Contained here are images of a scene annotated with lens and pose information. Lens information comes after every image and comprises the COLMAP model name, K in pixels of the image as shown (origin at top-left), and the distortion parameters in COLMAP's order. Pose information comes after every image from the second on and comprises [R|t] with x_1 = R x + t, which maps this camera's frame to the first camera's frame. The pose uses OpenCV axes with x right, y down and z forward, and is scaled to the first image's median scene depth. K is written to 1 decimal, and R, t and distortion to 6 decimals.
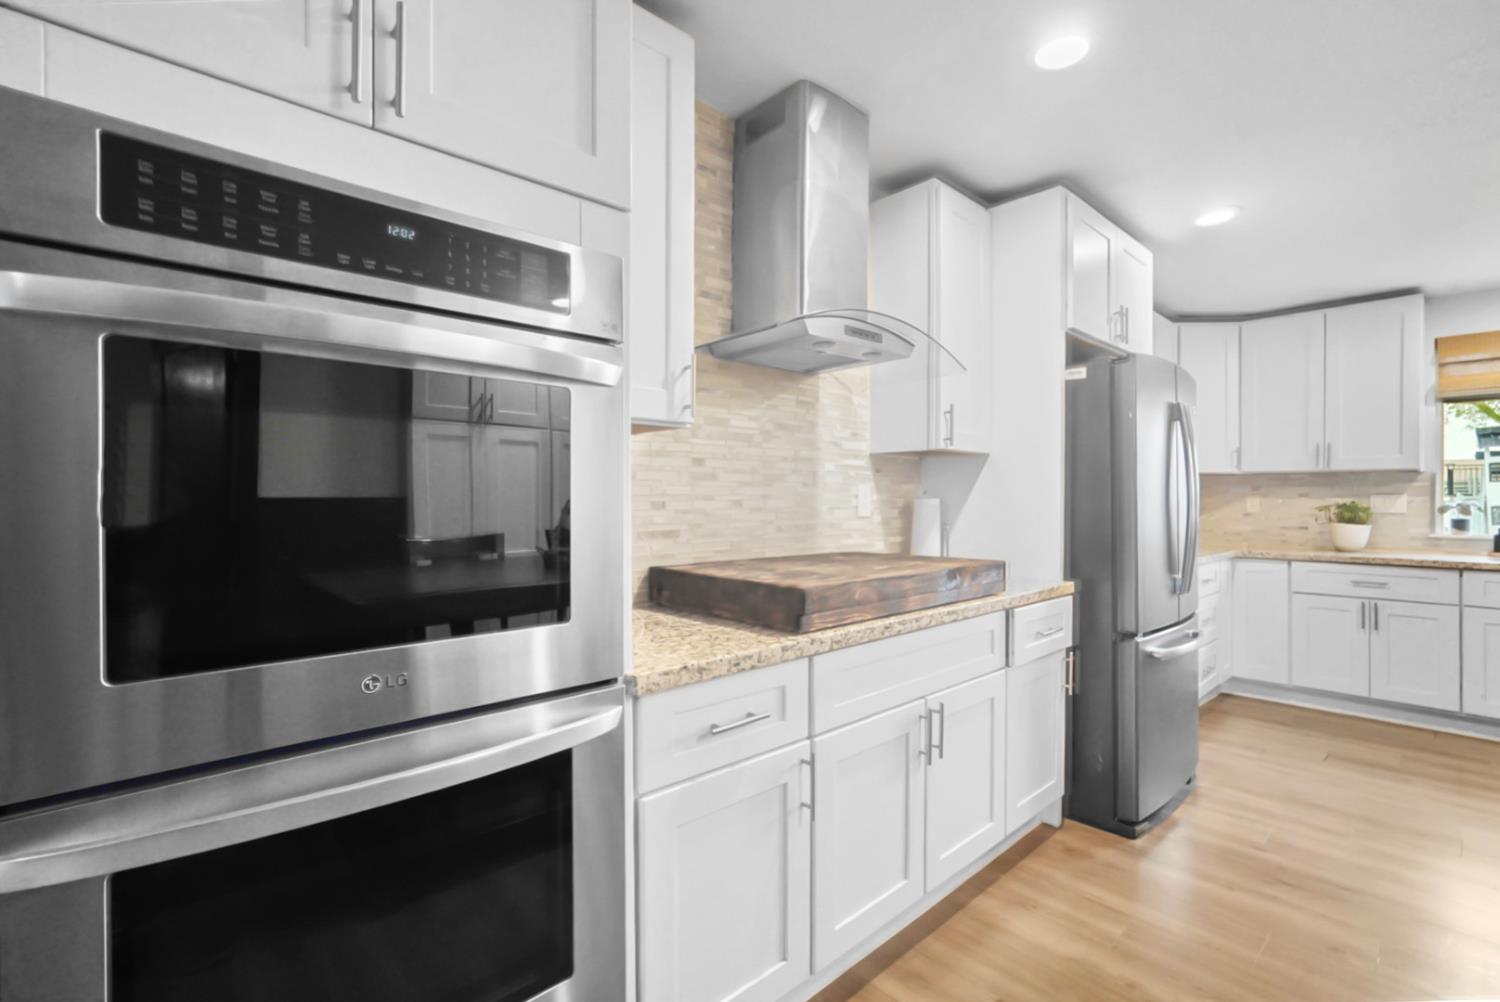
lens RADIAL K [[674.4, 0, 745.7], [0, 674.4, 499.2], [0, 0, 1]] dist [-0.019595, 0.009549]
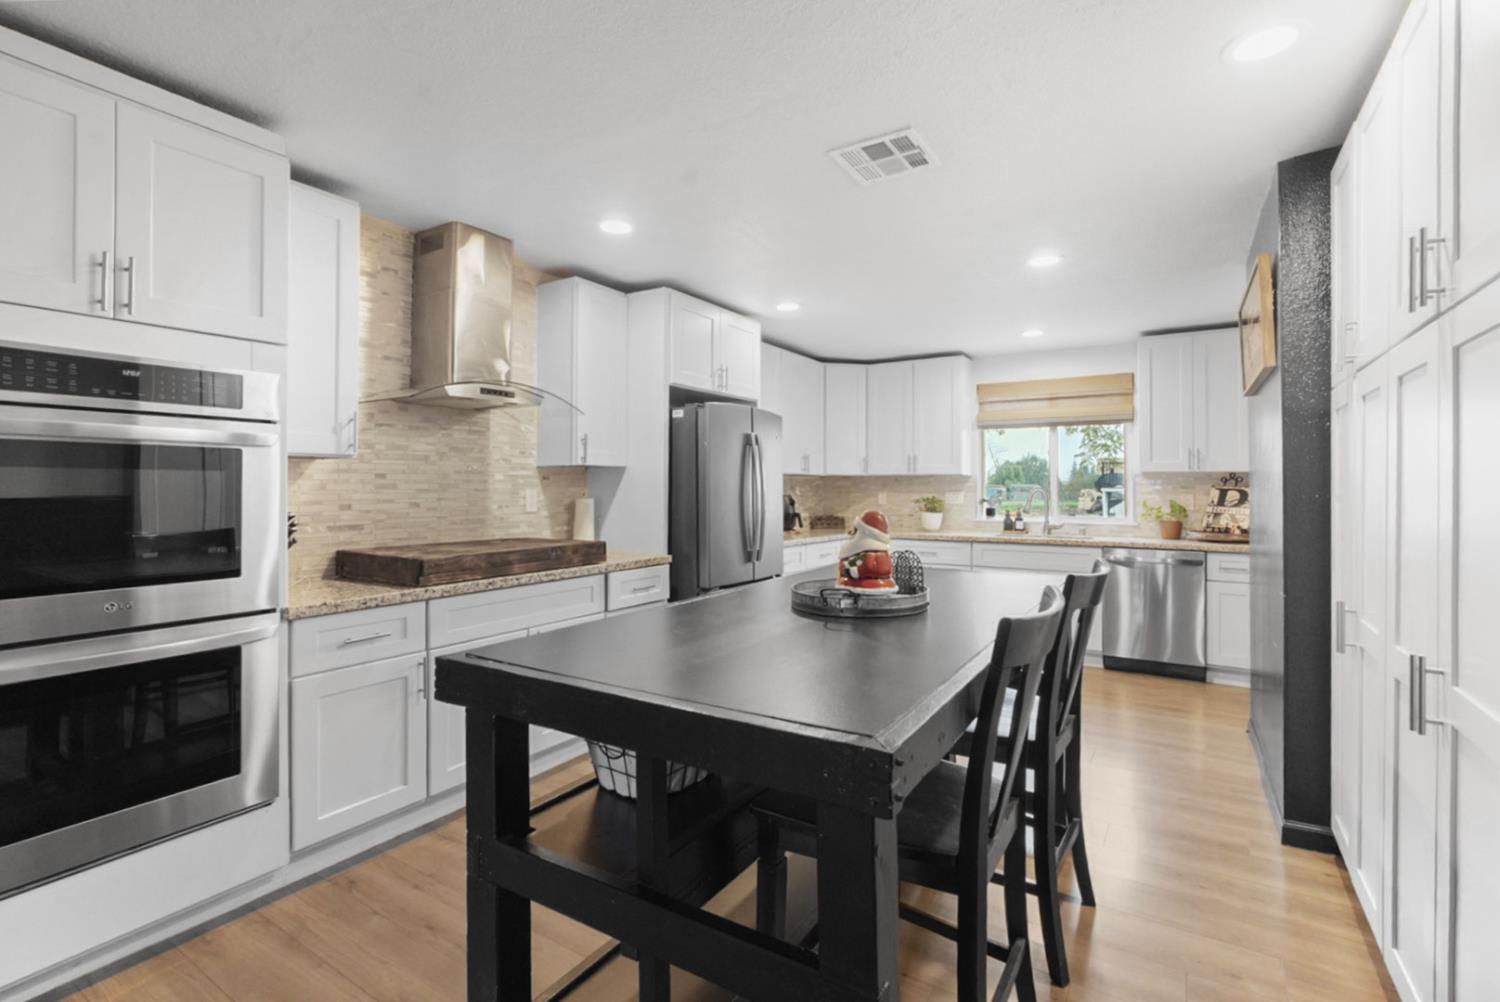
lens RADIAL K [[688.5, 0, 753.4], [0, 688.5, 476.0], [0, 0, 1]] dist [-0.015368, 0.009399]
pose [[0.963865, 0.002937, 0.266374, 0.279556], [0.001874, 0.999840, -0.017807, -0.026170], [-0.266384, 0.017663, 0.963705, -0.556902]]
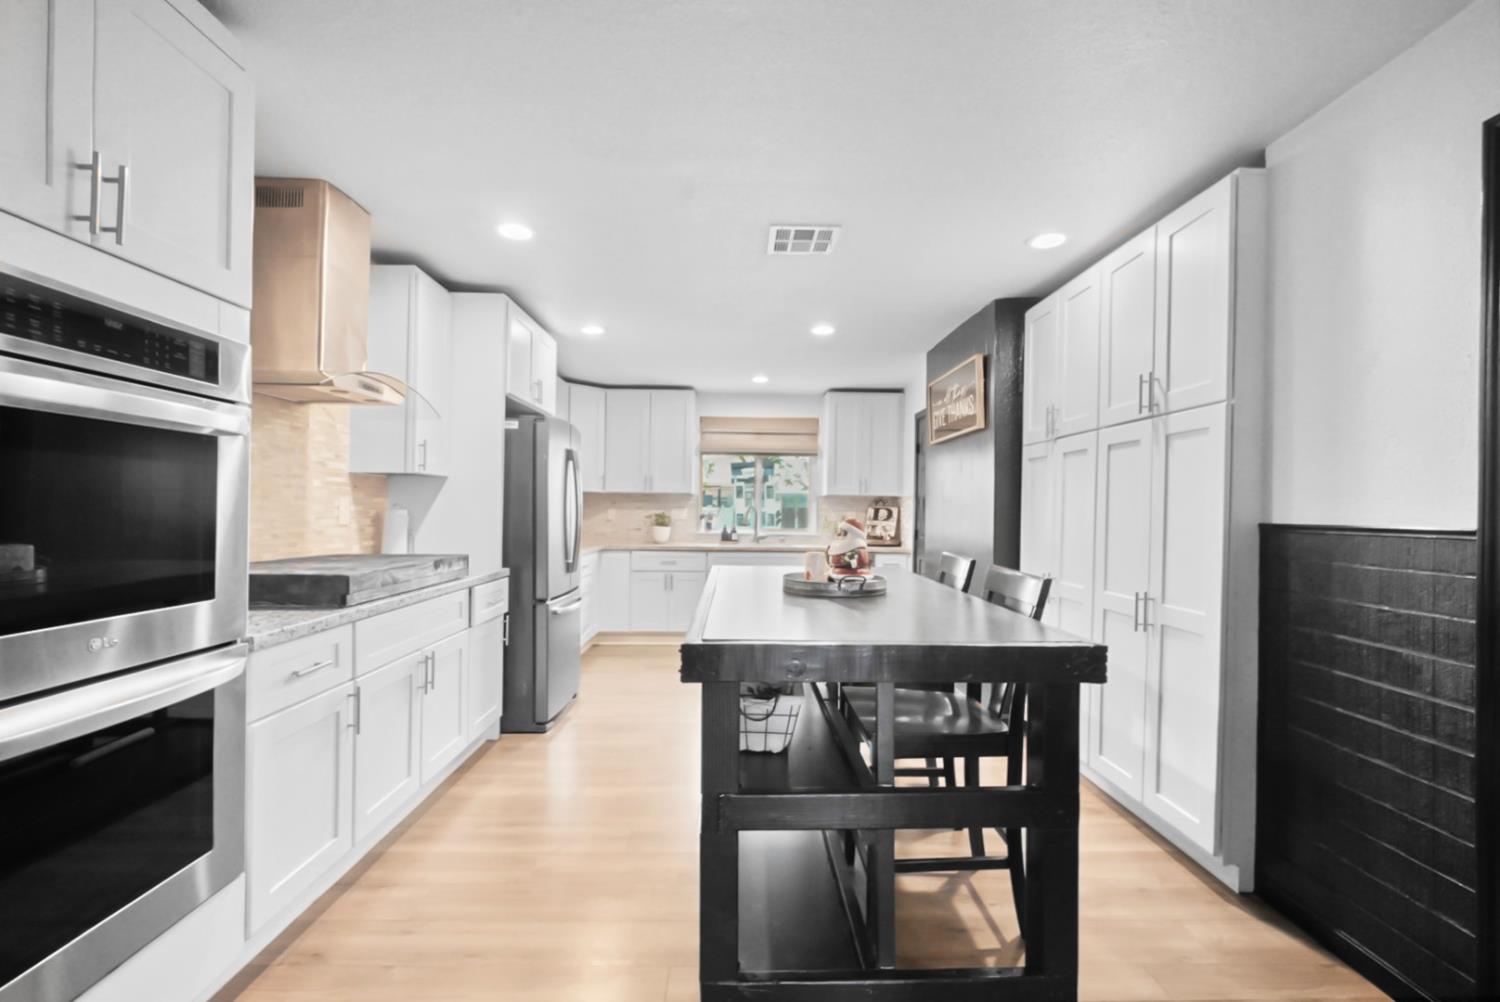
lens RADIAL K [[665.4, 0, 744.4], [0, 665.4, 505.9], [0, 0, 1]] dist [-0.011675, 0.008135]
pose [[0.664742, 0.010463, 0.747000, -0.273200], [-0.009616, 0.999939, -0.005449, -0.009343], [-0.747011, -0.003561, 0.664802, -0.371927]]
